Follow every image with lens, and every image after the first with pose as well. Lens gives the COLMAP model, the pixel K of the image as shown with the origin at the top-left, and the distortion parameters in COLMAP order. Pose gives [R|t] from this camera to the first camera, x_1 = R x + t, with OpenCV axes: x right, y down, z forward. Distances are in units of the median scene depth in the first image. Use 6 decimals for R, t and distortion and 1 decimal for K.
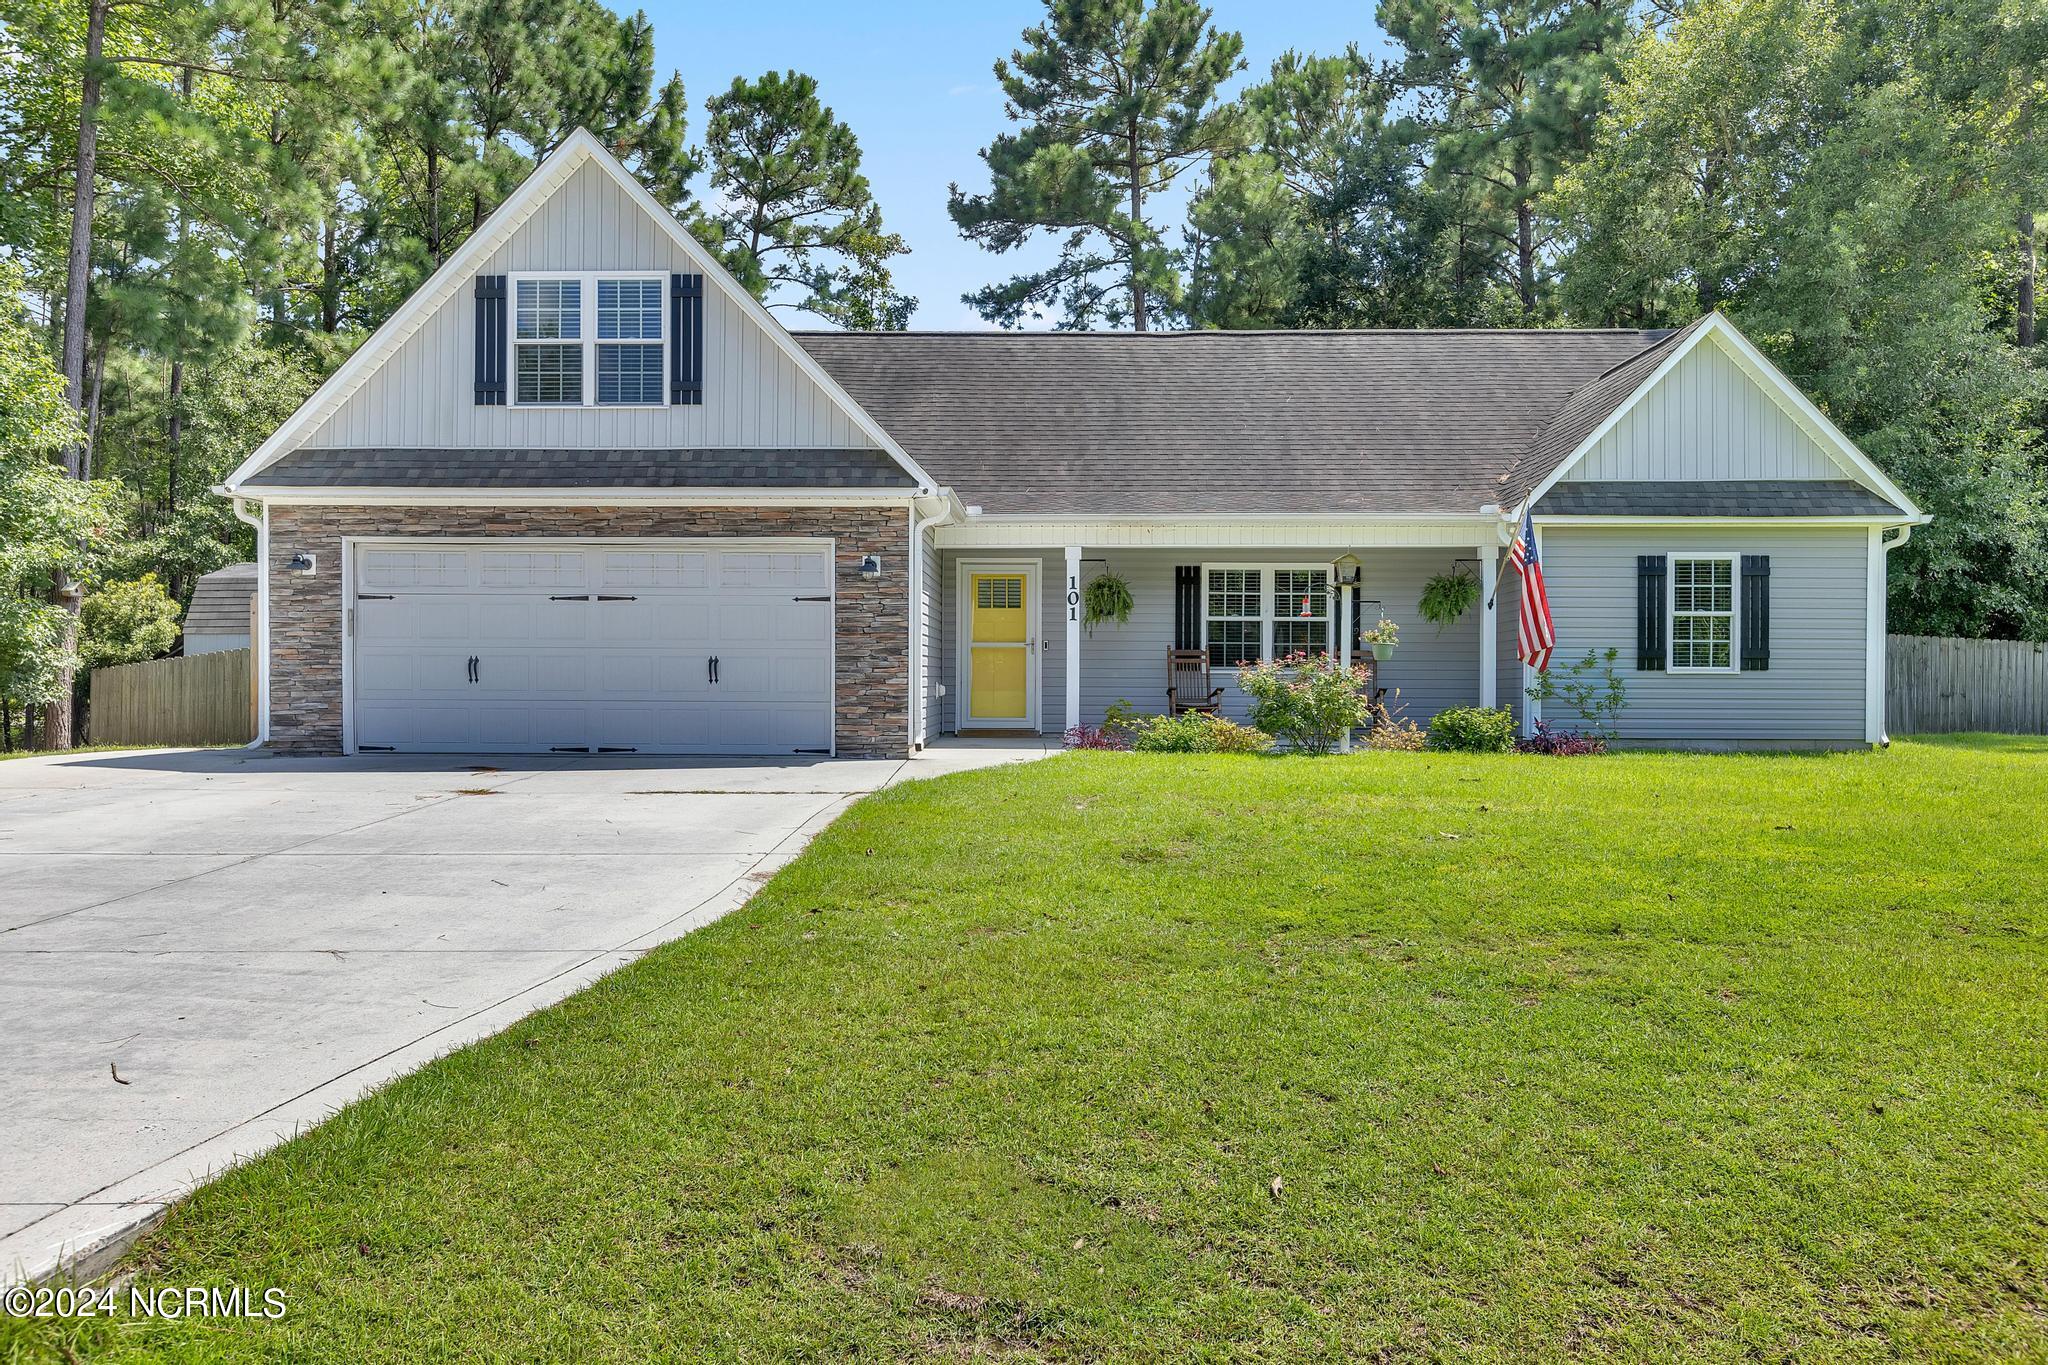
lens RADIAL K [[1095.2, 0, 1081.1], [0, 1095.2, 663.5], [0, 0, 1]] dist [0.005689, 0.000104]
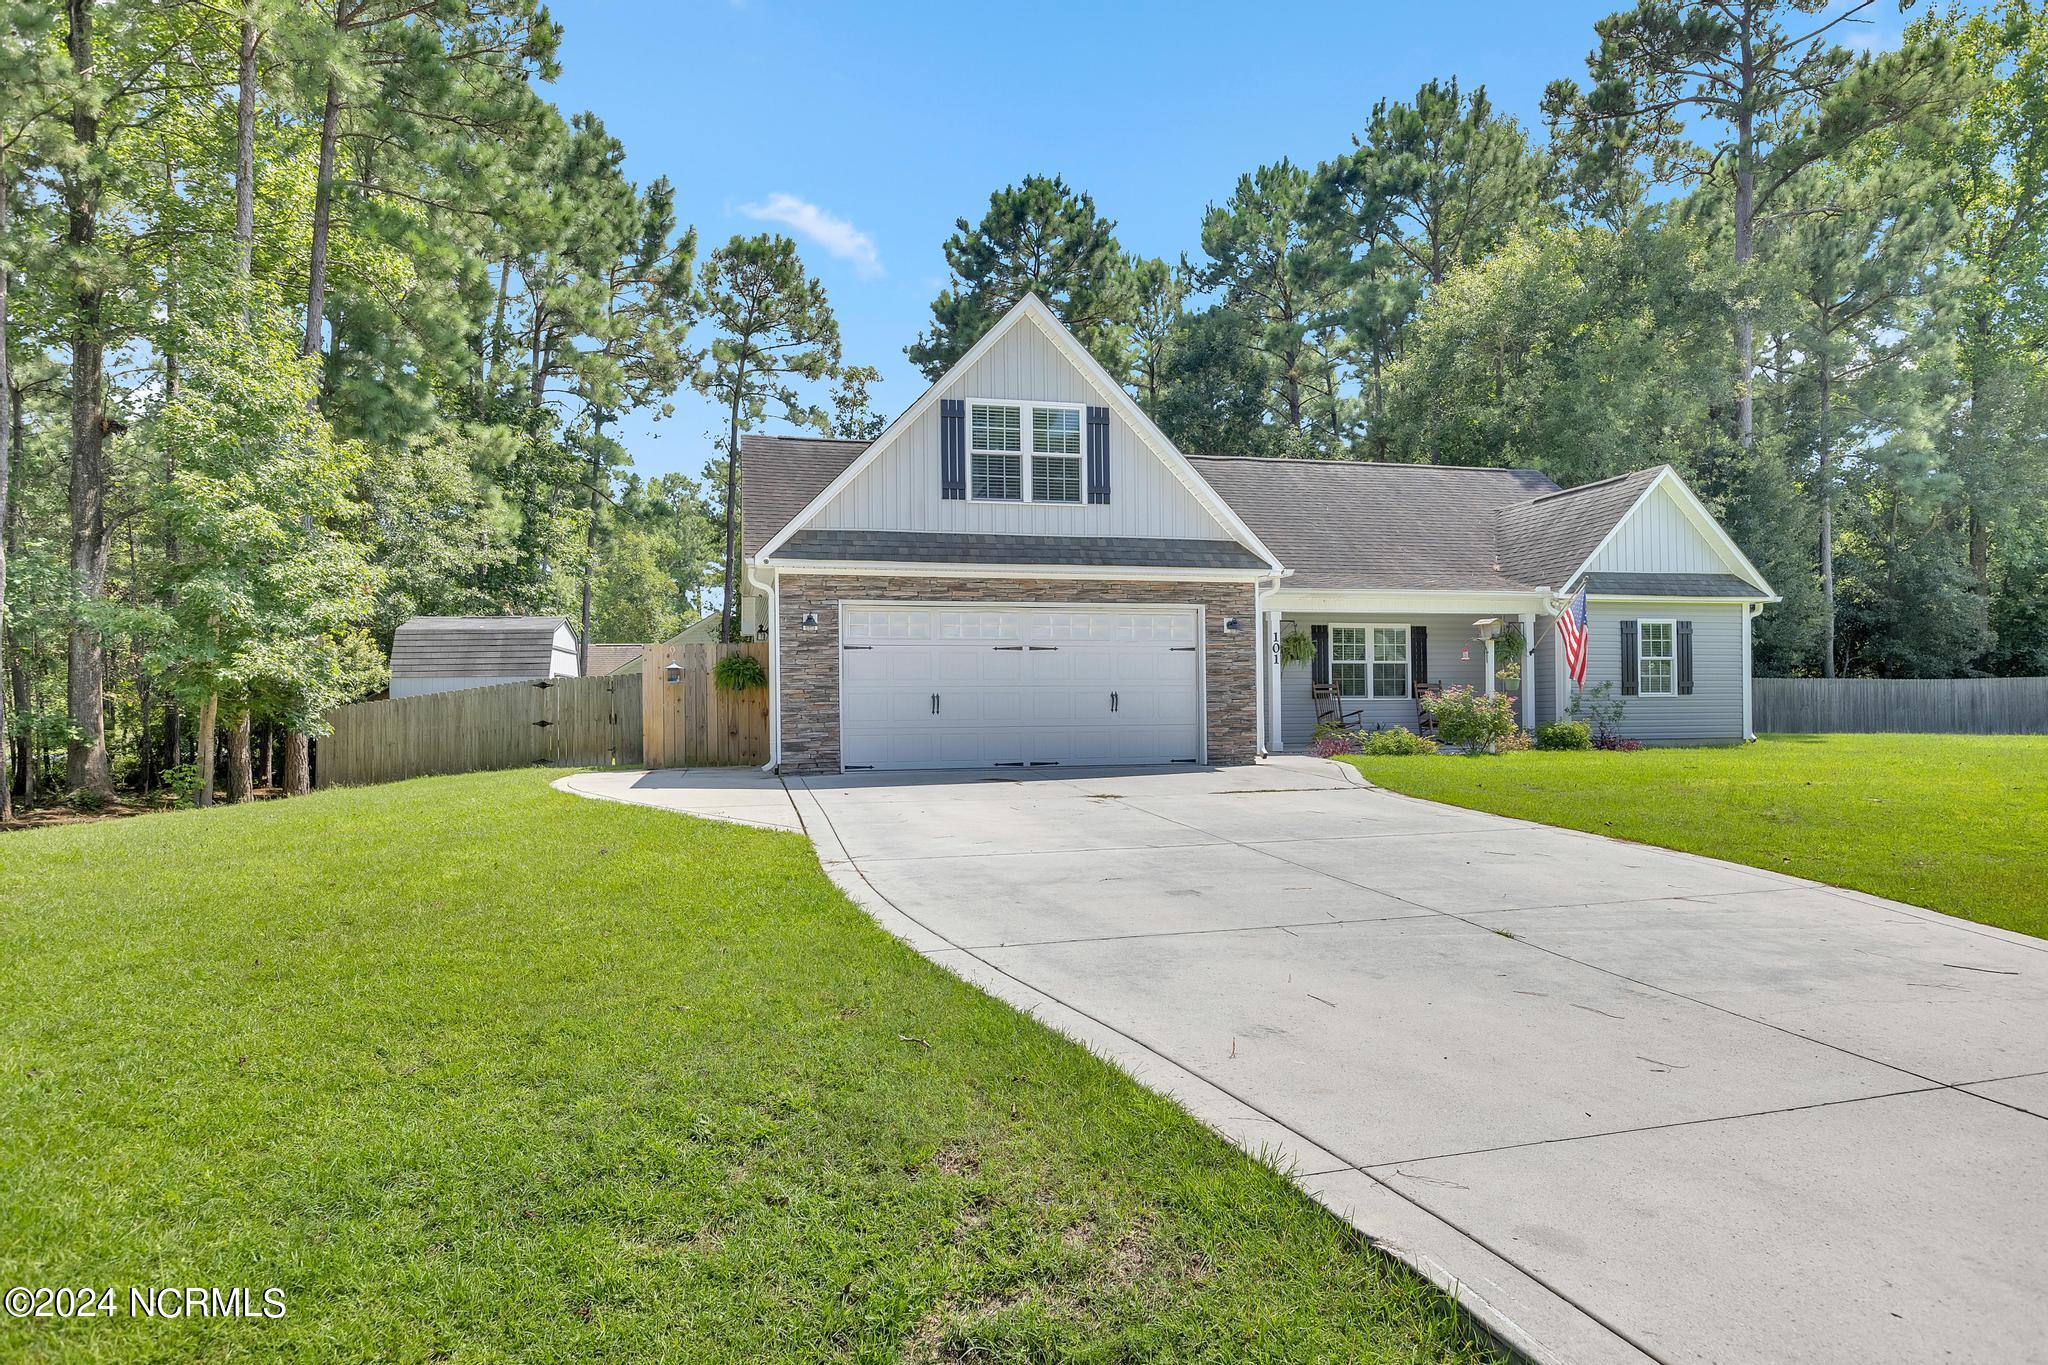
lens RADIAL K [[823.8, 0, 1024.0], [0, 823.8, 682.5], [0, 0, 1]] dist [0.002098, 0.000105]
pose [[0.981087, -0.007720, 0.193412, -0.529108], [0.010371, 0.999866, -0.012698, -0.005347], [-0.193288, 0.014464, 0.981035, 0.028253]]
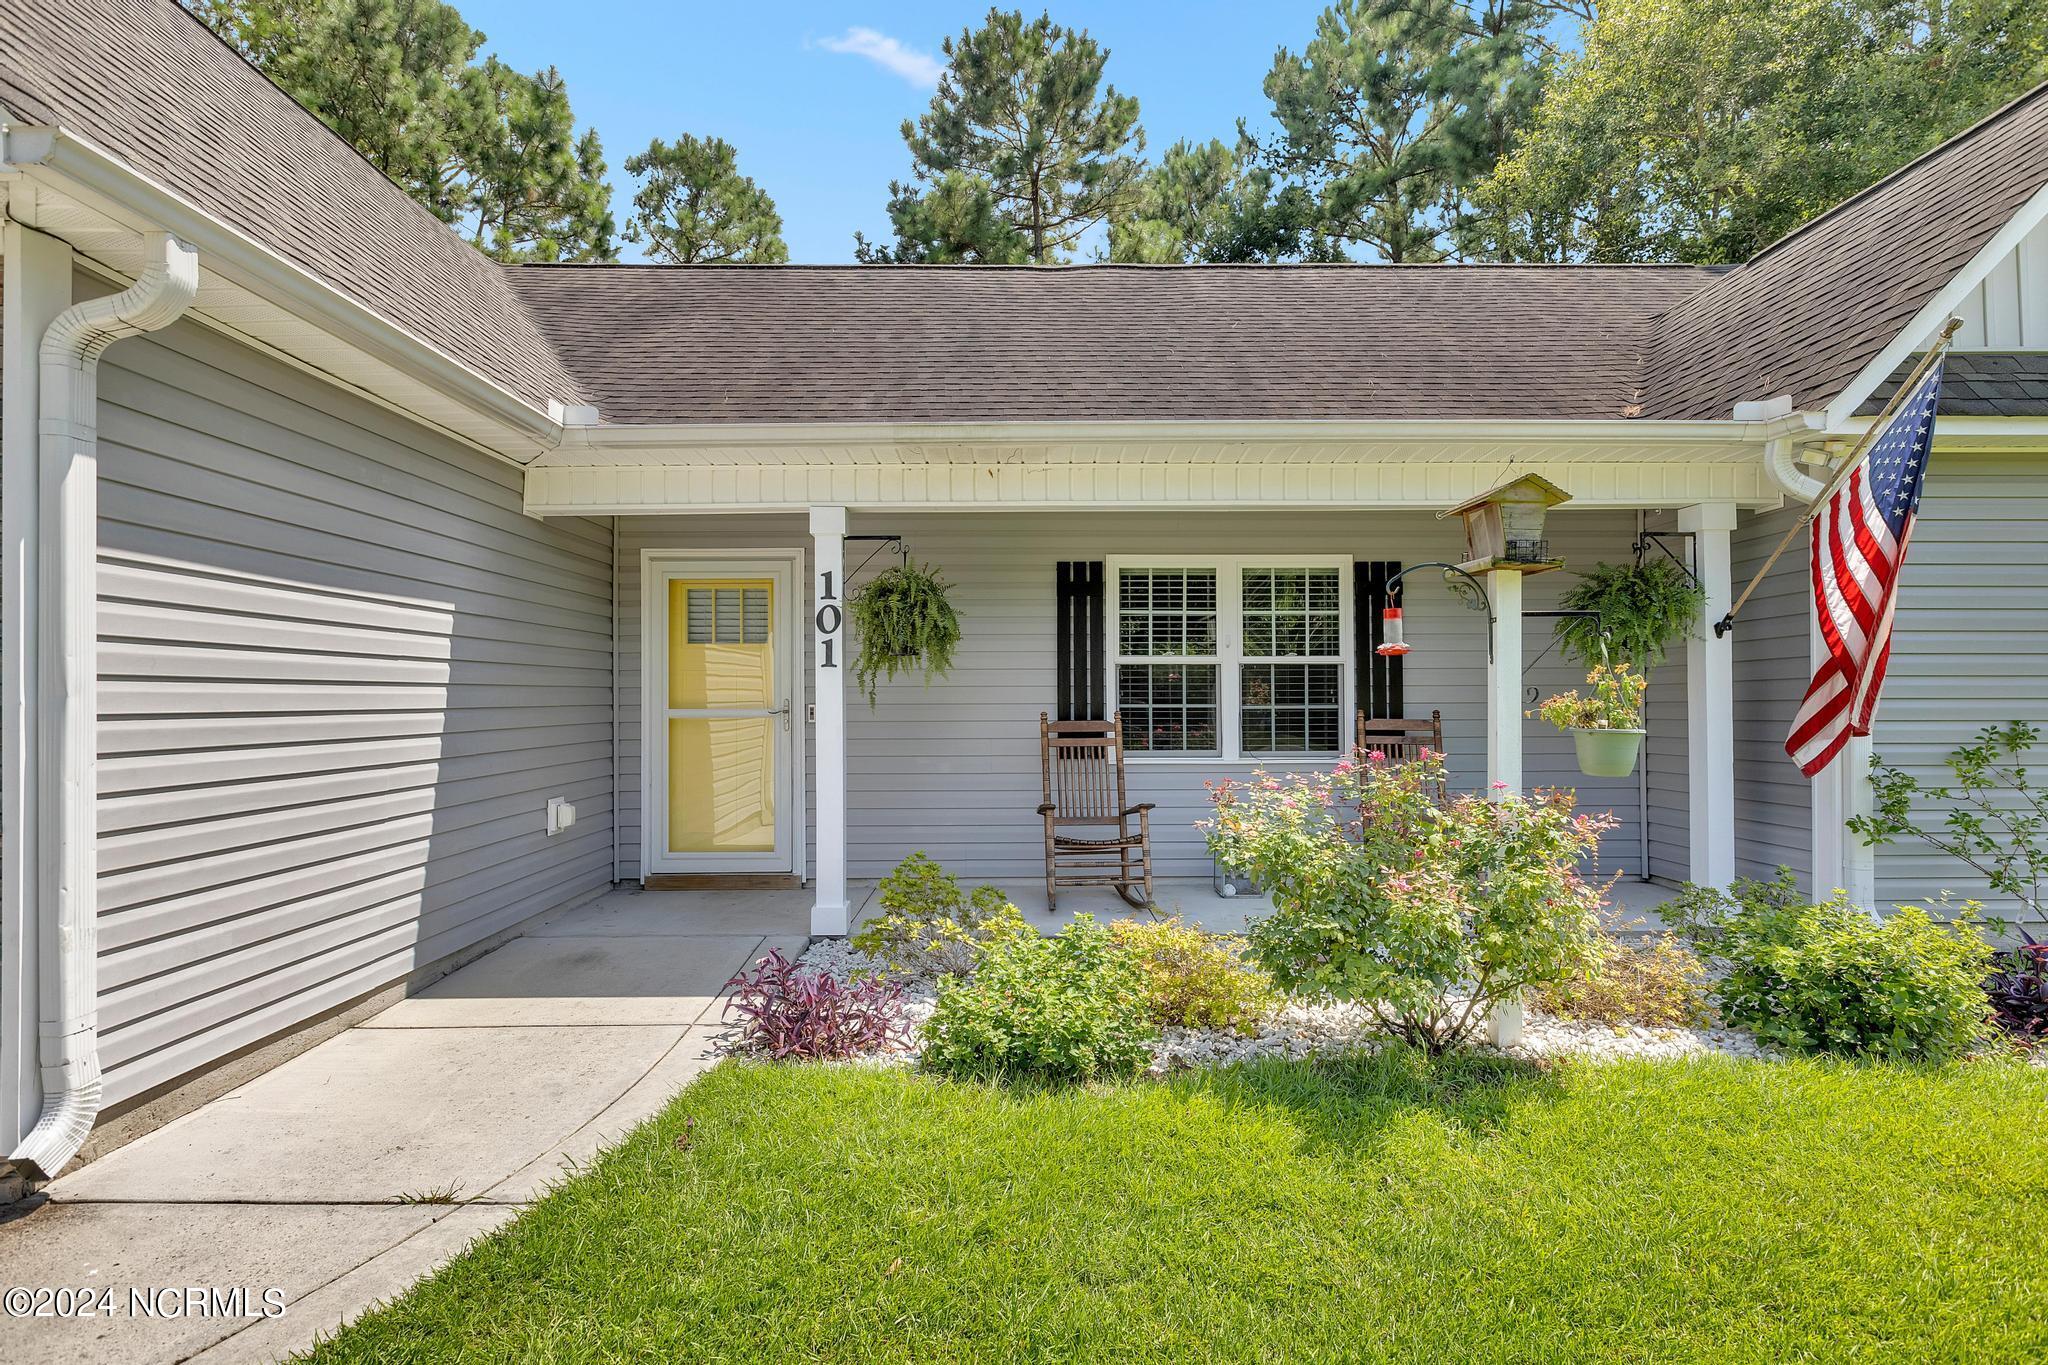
lens RADIAL K [[823.8, 0, 1024.0], [0, 823.8, 682.5], [0, 0, 1]] dist [0.002098, 0.000105]
pose [[0.999900, -0.007469, 0.012033, 0.070800], [0.007577, 0.999931, -0.008931, -0.029426], [-0.011965, 0.009021, 0.999888, 0.654450]]
